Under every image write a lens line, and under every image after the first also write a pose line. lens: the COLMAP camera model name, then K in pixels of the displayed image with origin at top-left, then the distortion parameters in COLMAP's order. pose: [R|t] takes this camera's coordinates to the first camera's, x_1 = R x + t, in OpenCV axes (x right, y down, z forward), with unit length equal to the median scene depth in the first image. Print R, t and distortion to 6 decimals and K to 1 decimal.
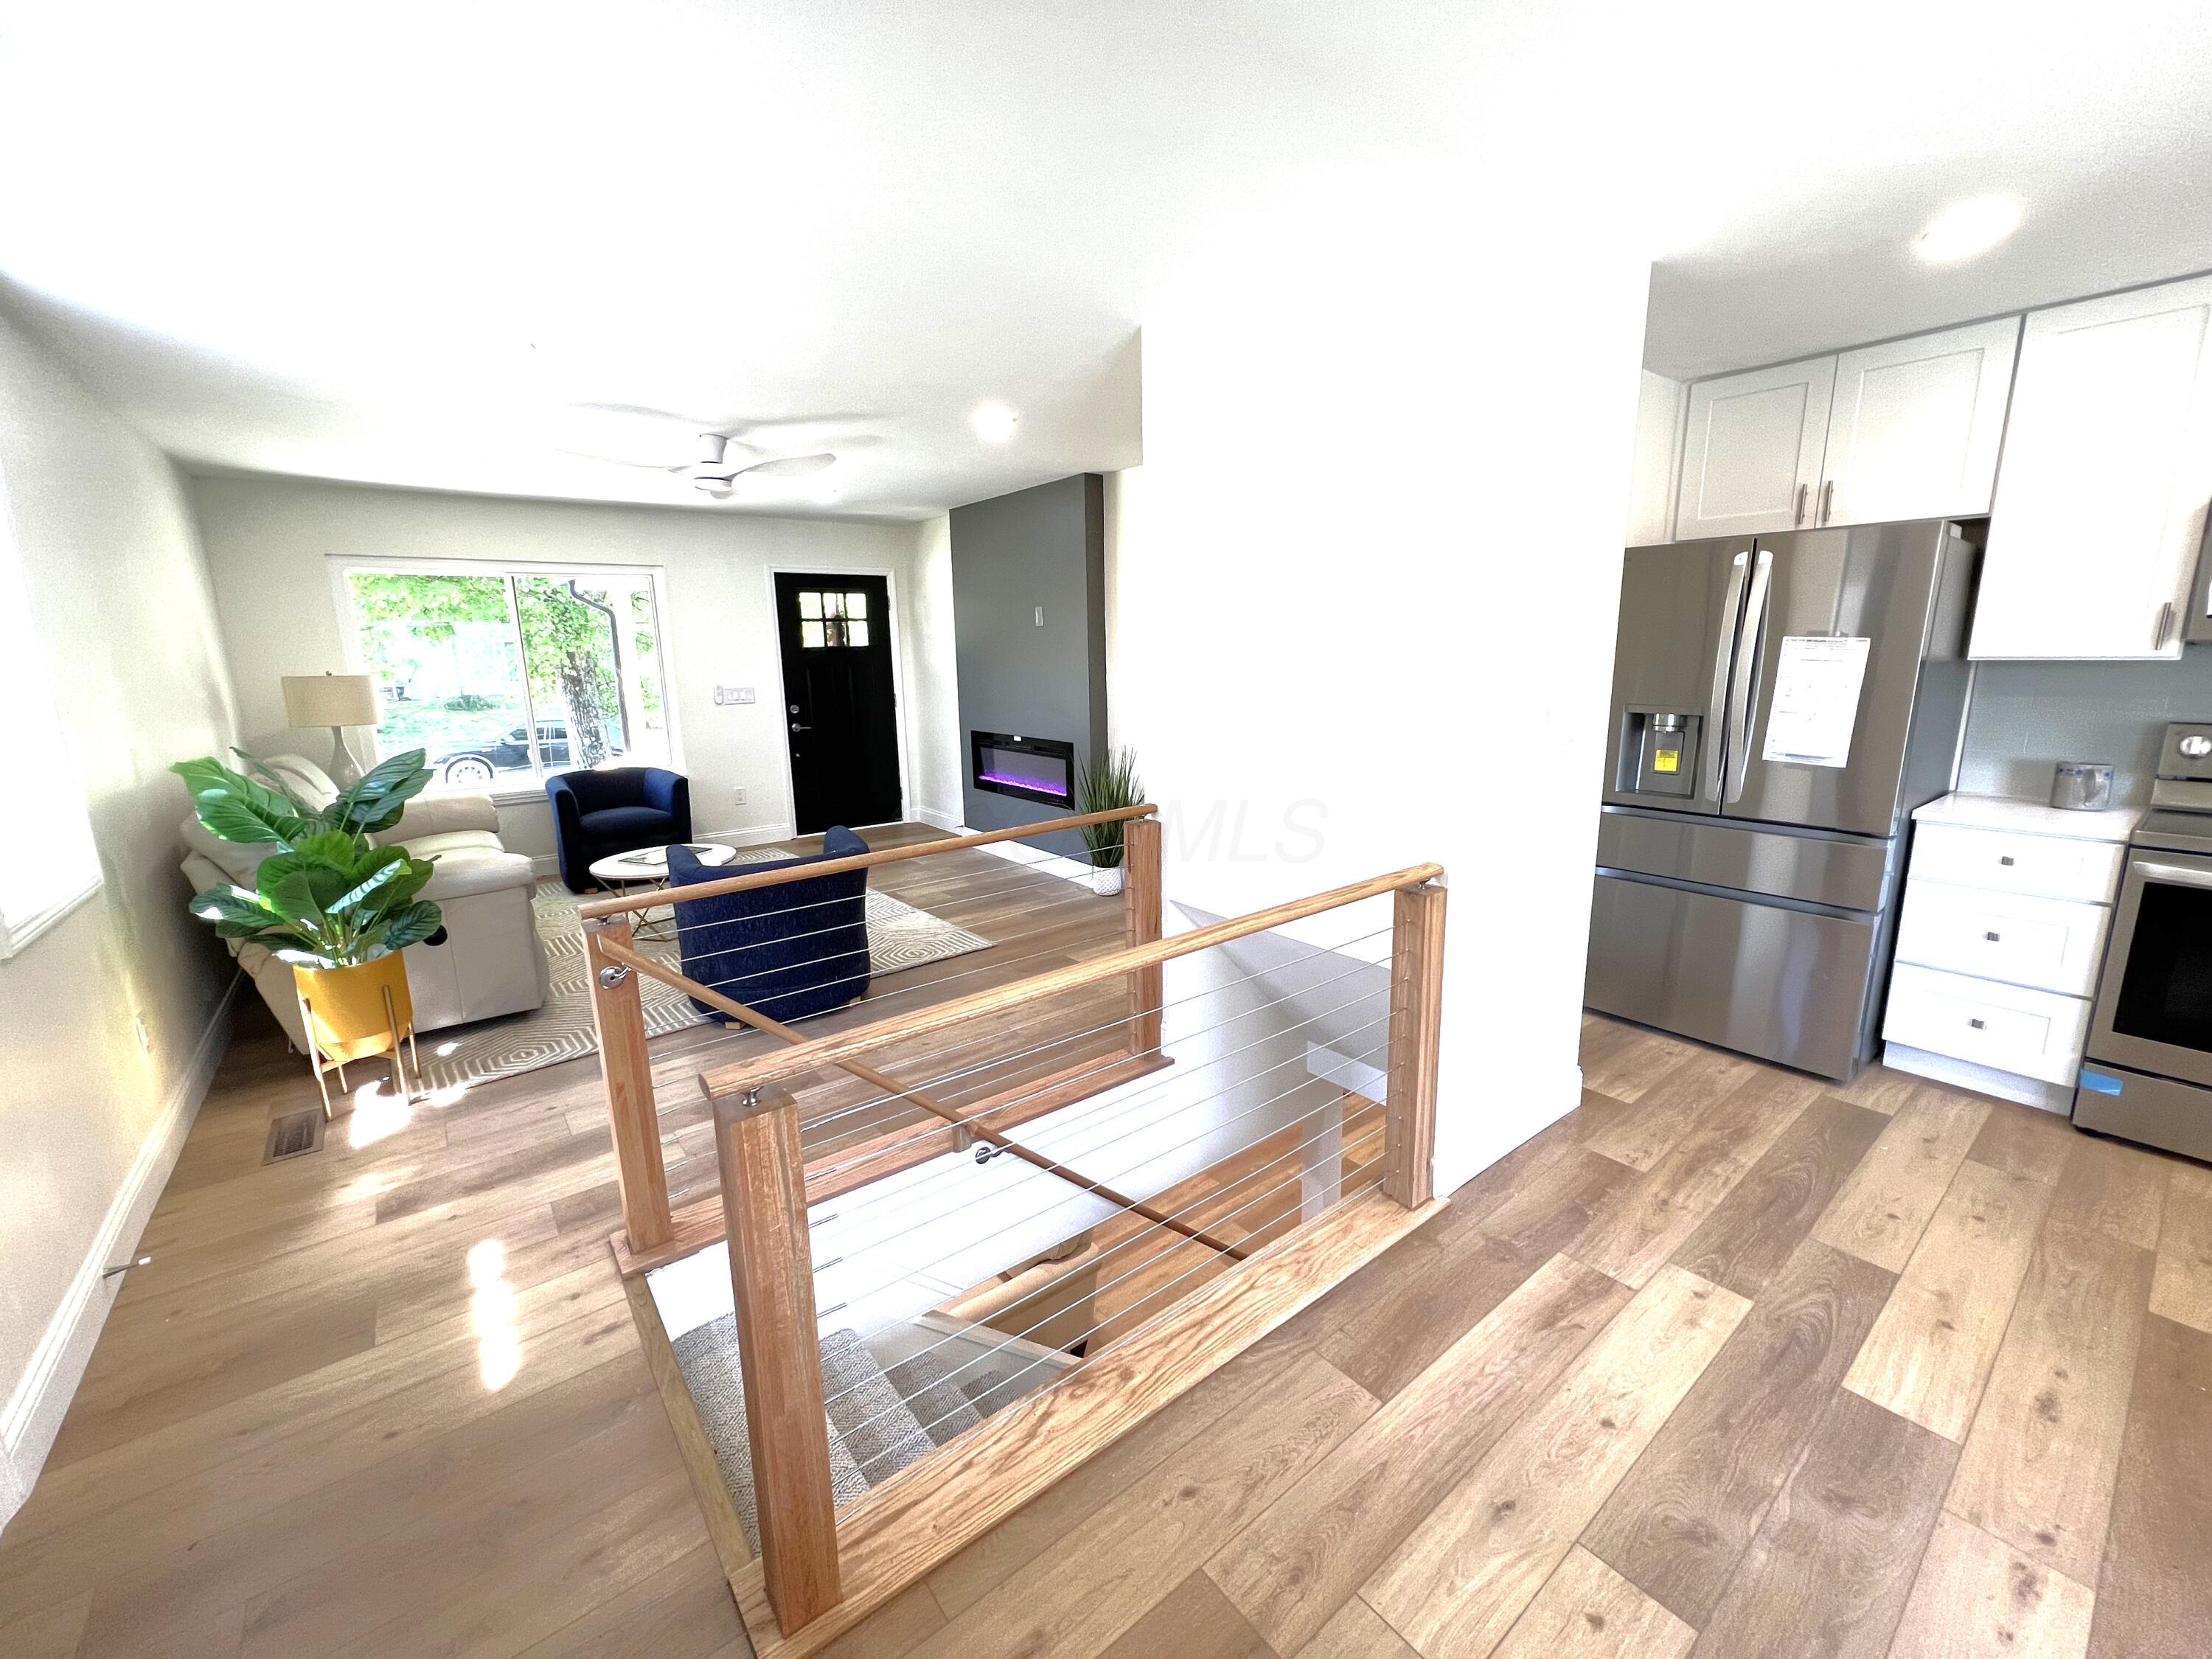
lens RADIAL K [[891.5, 0, 1098.0], [0, 891.5, 824.6], [0, 0, 1]] dist [-0.002743, 0.000617]
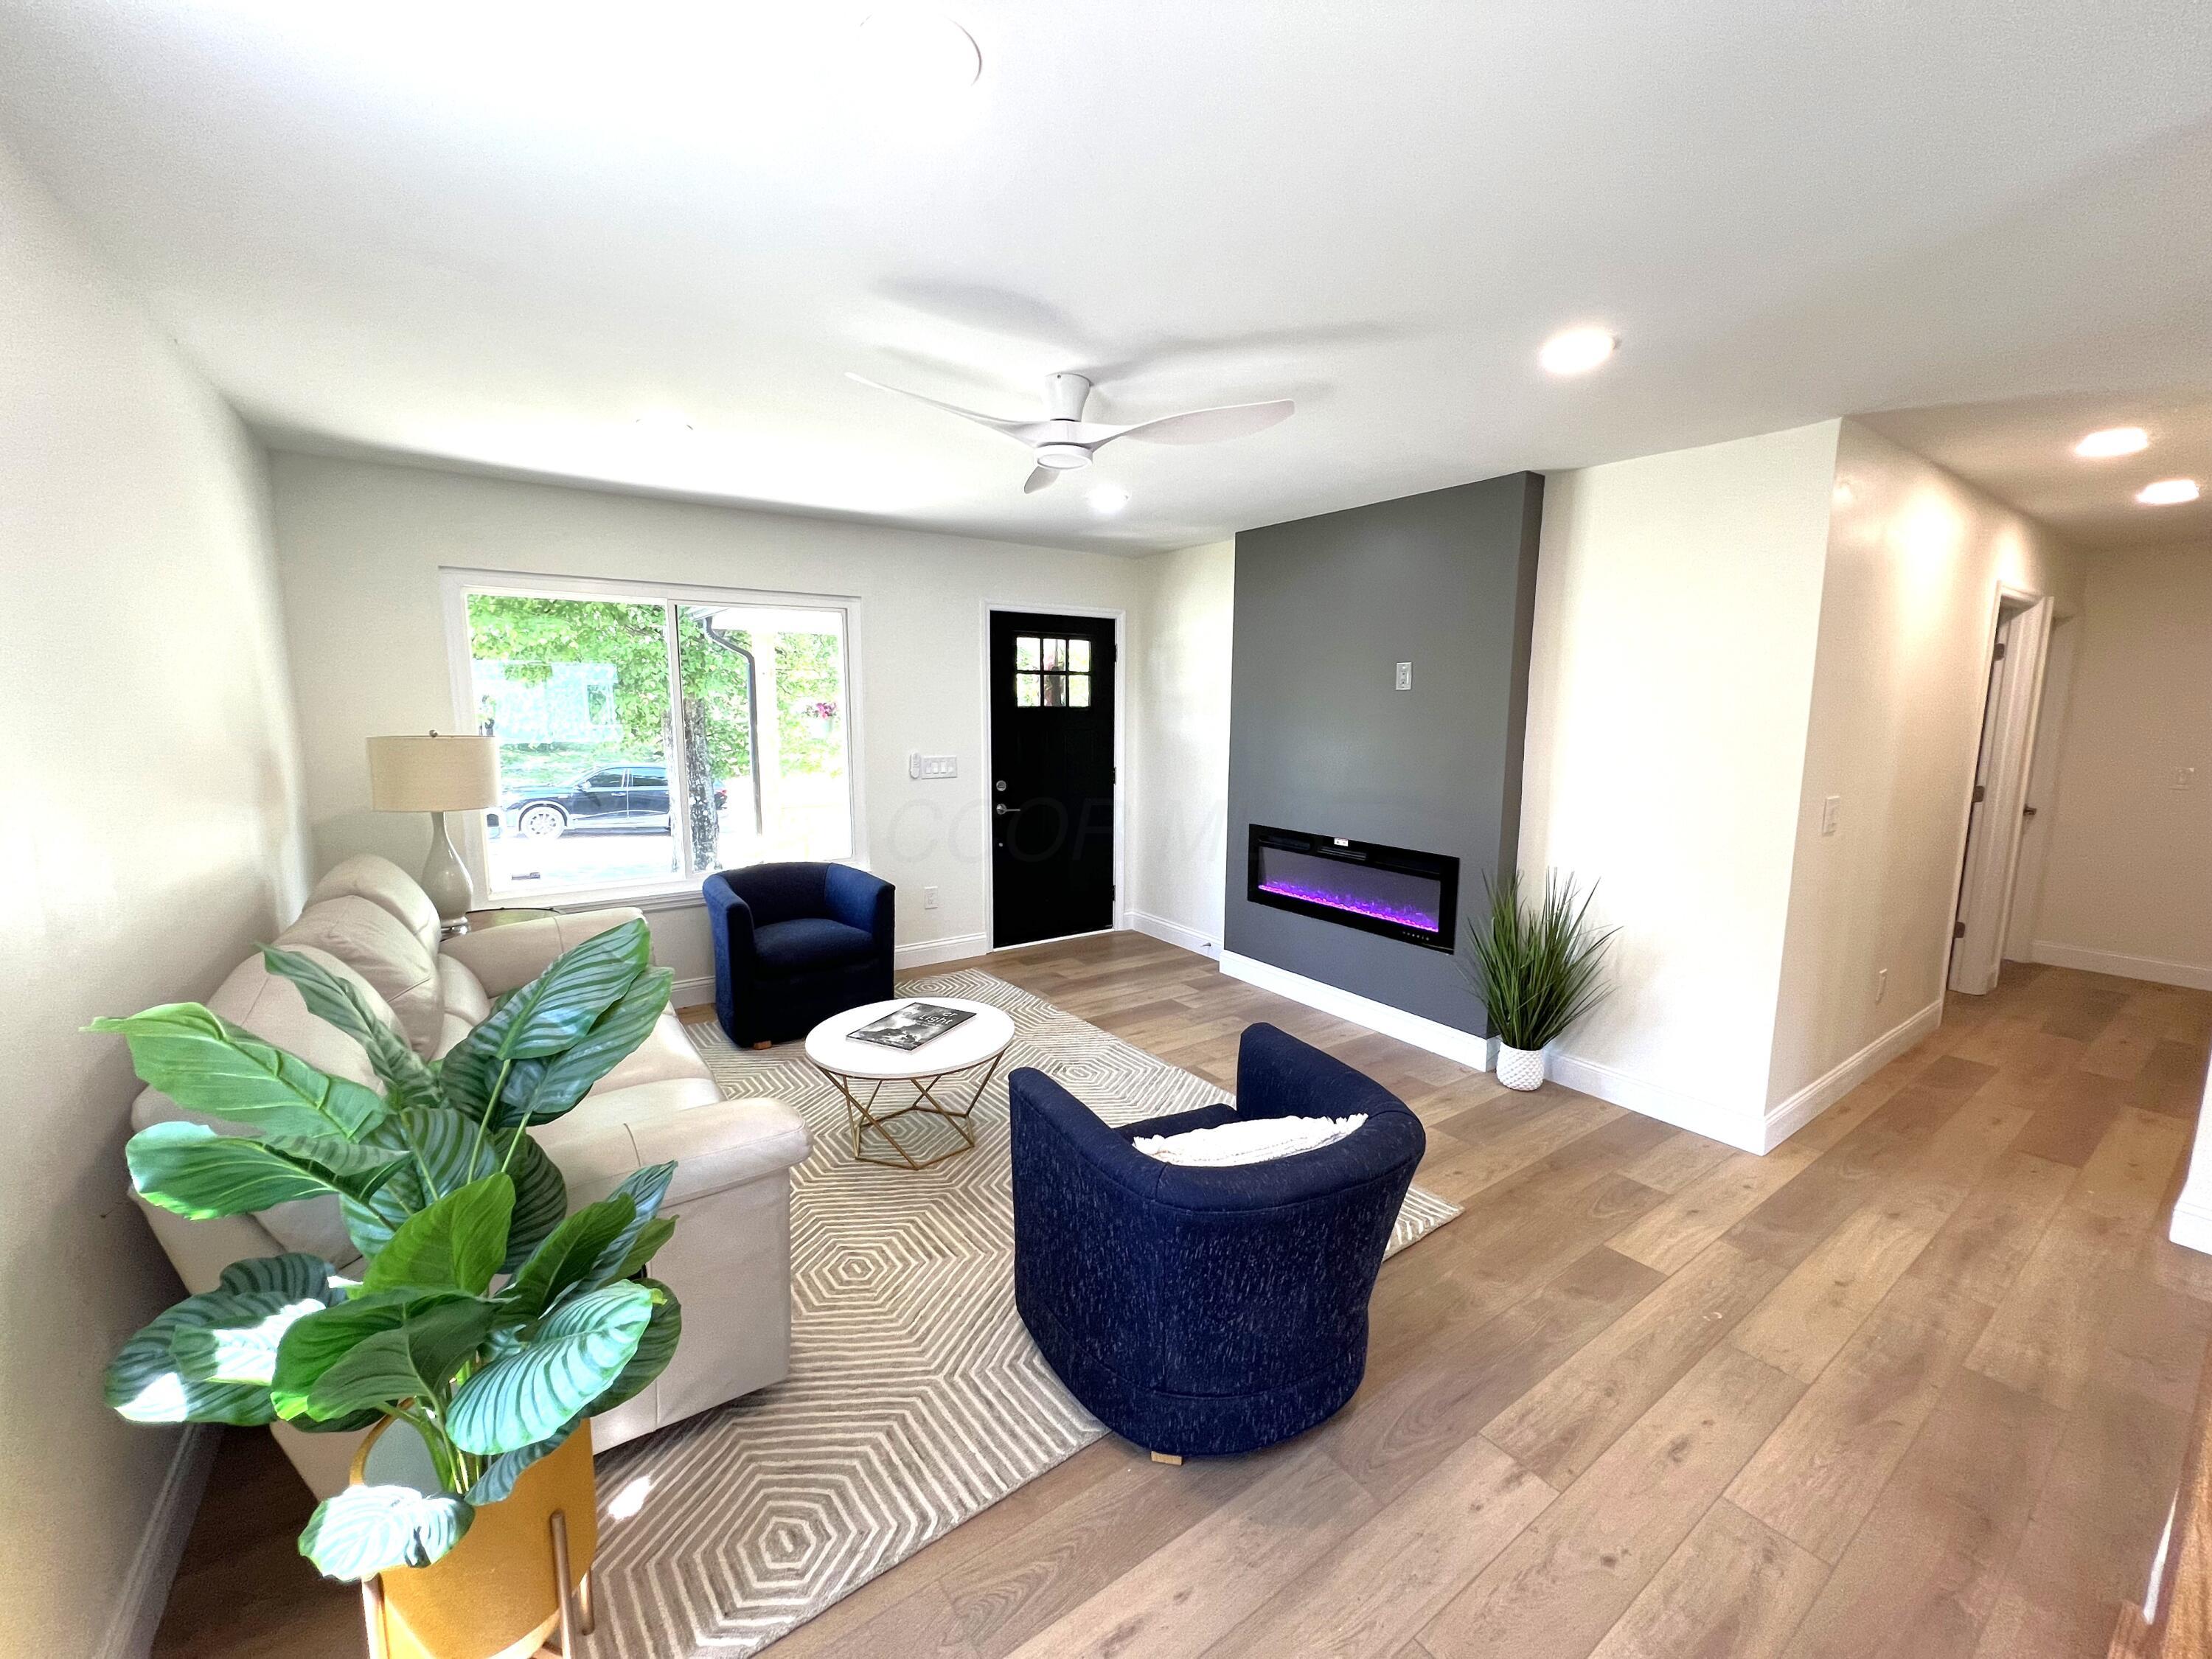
lens RADIAL K [[891.5, 0, 1097.8], [0, 891.5, 824.9], [0, 0, 1]] dist [-0.002743, 0.000617]
pose [[0.998504, 0.032917, -0.043660, -0.483658], [-0.035430, 0.997683, -0.058087, -0.116666], [0.041647, 0.059547, 0.997356, 0.513787]]
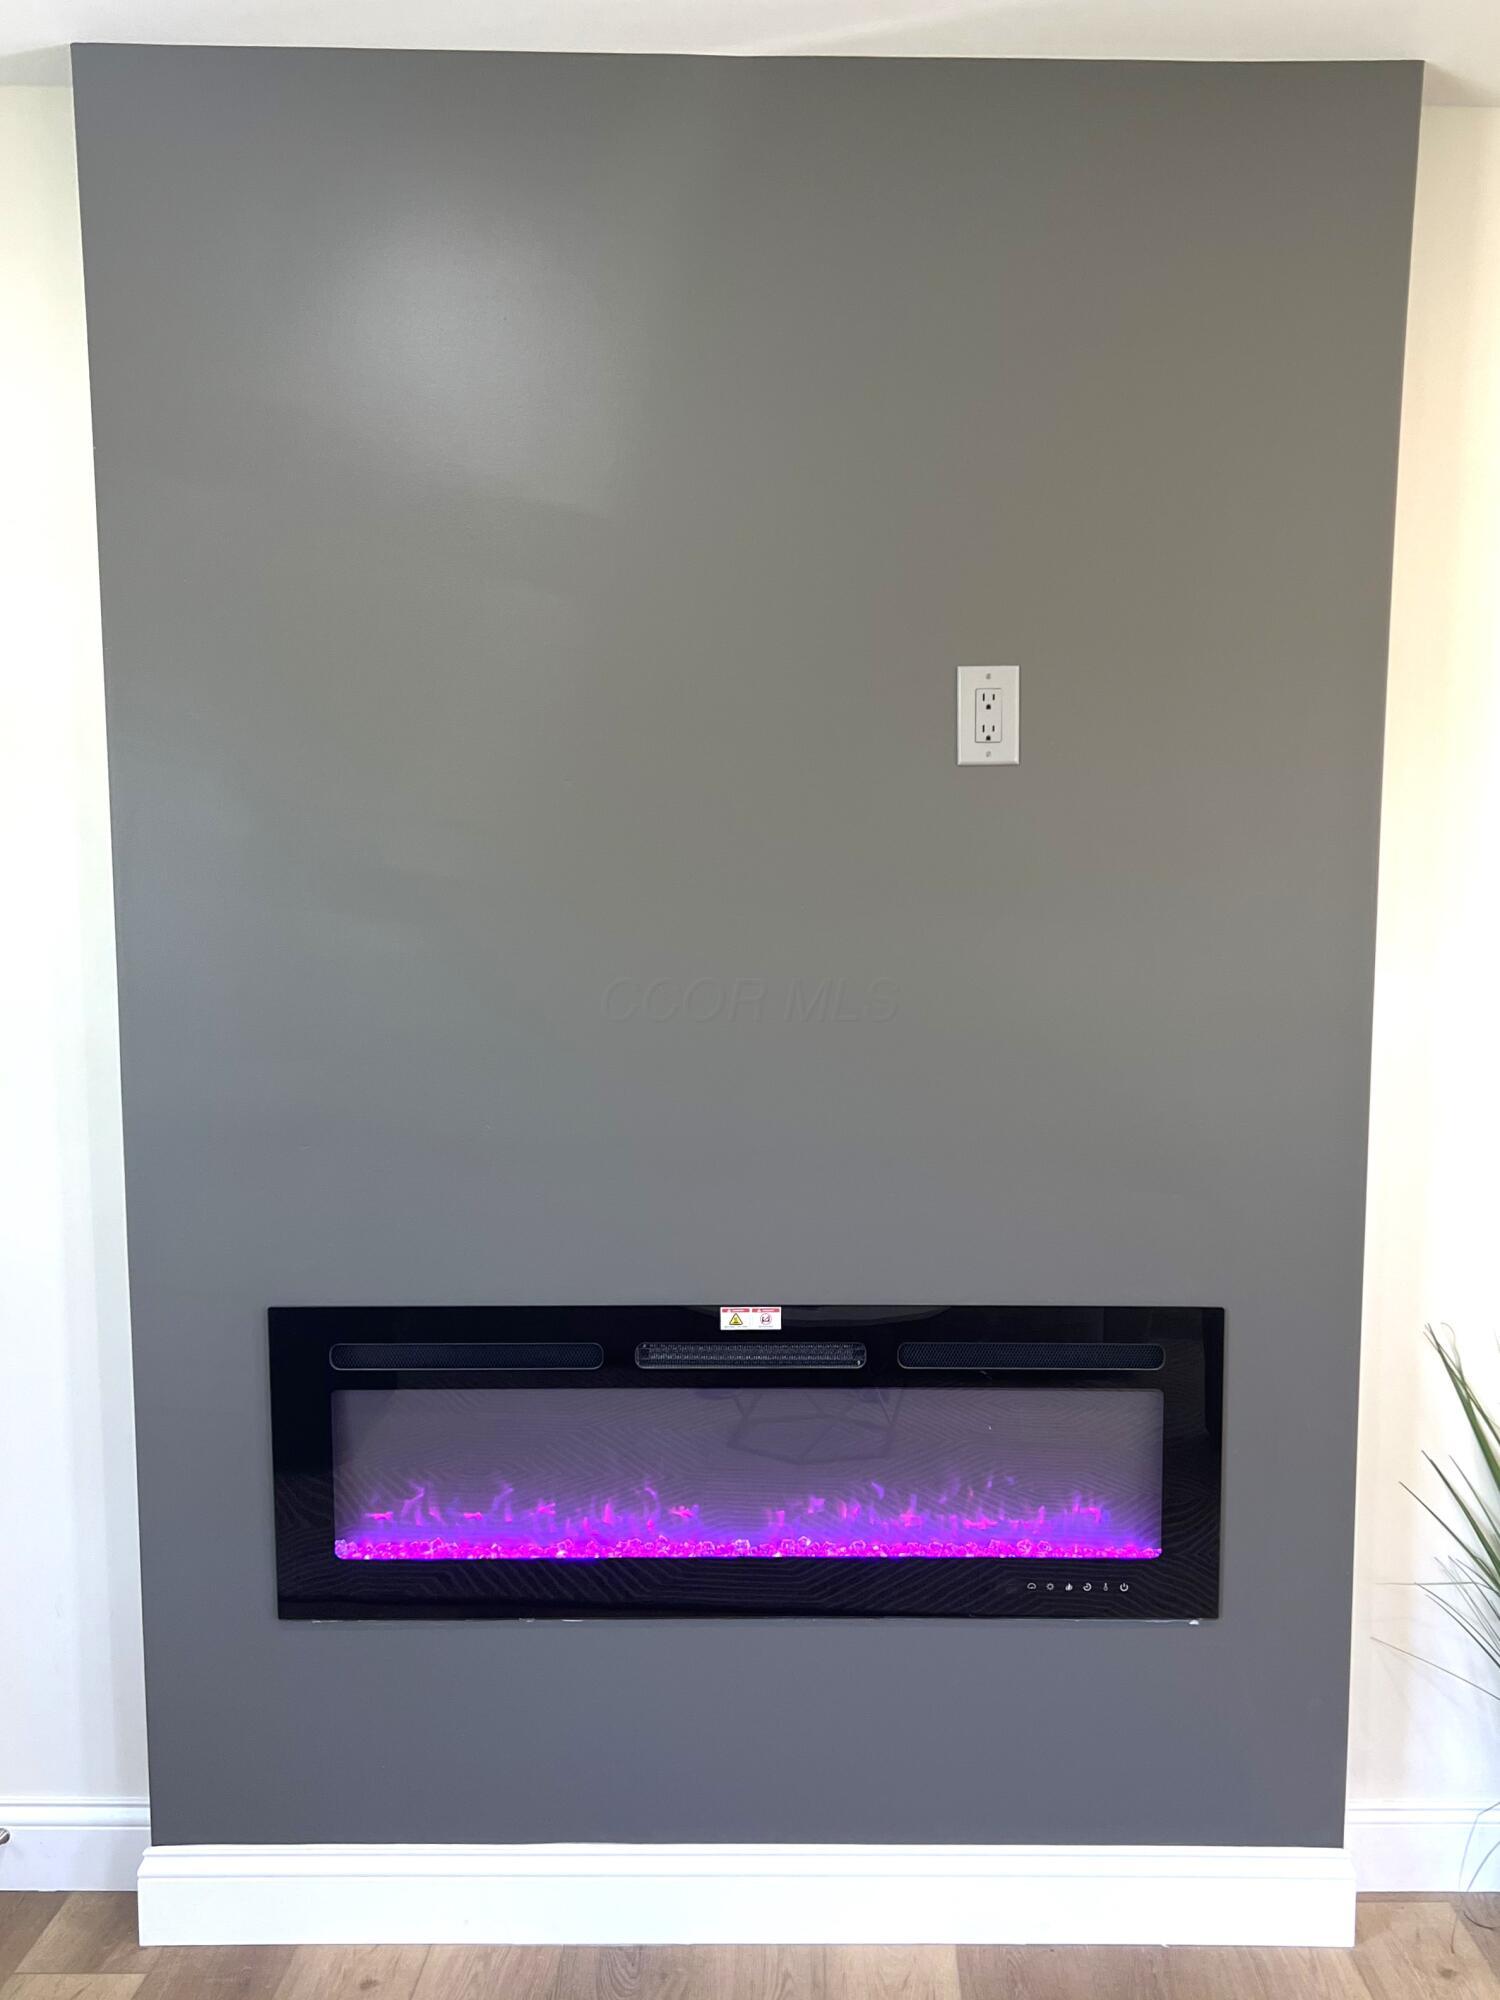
lens RADIAL K [[1511.4, 0, 750.0], [0, 1511.4, 1004.1], [0, 0, 1]] dist [0.022820, -0.007467]
pose [[0.605383, -0.046126, 0.794596, -0.666364], [0.144565, 0.988087, -0.052782, -0.278762], [-0.782695, 0.146824, 0.604839, 1.487629]]
